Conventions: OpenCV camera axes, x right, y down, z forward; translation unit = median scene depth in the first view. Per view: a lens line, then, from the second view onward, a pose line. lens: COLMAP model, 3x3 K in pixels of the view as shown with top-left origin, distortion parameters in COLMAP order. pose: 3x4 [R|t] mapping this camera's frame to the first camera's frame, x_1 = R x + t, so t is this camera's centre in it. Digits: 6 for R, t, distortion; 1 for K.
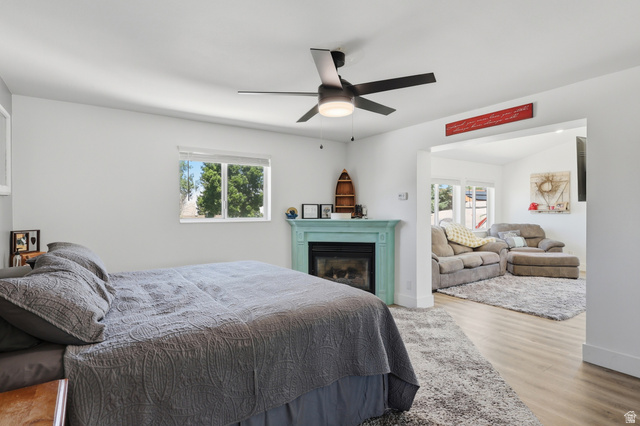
lens RADIAL K [[344.2, 0, 317.4], [0, 344.2, 215.3], [0, 0, 1]] dist [0.005751, -0.001454]
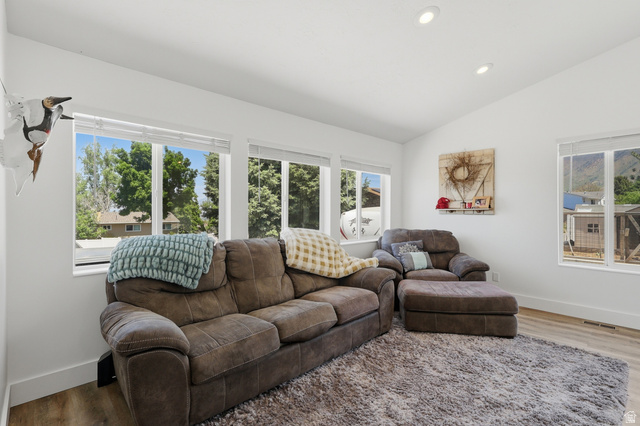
lens RADIAL K [[304.9, 0, 322.4], [0, 304.9, 210.5], [0, 0, 1]] dist [0.003362, -0.000132]
pose [[0.986618, 0.005101, 0.162969, 0.321285], [-0.004194, 0.999974, -0.005909, -0.007668], [-0.162995, 0.005146, 0.986613, 0.487816]]
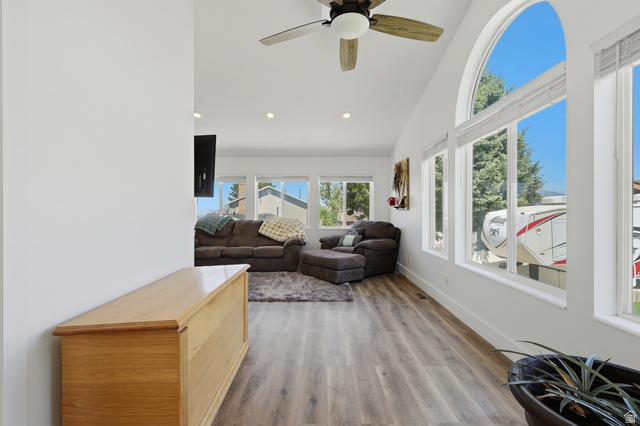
lens RADIAL K [[304.9, 0, 321.0], [0, 304.9, 212.0], [0, 0, 1]] dist [0.003362, -0.000132]
pose [[0.810499, 0.006991, -0.585699, 0.990538], [-0.009083, 0.999959, -0.000633, 0.003204], [0.585670, 0.005833, 0.810529, 0.297383]]
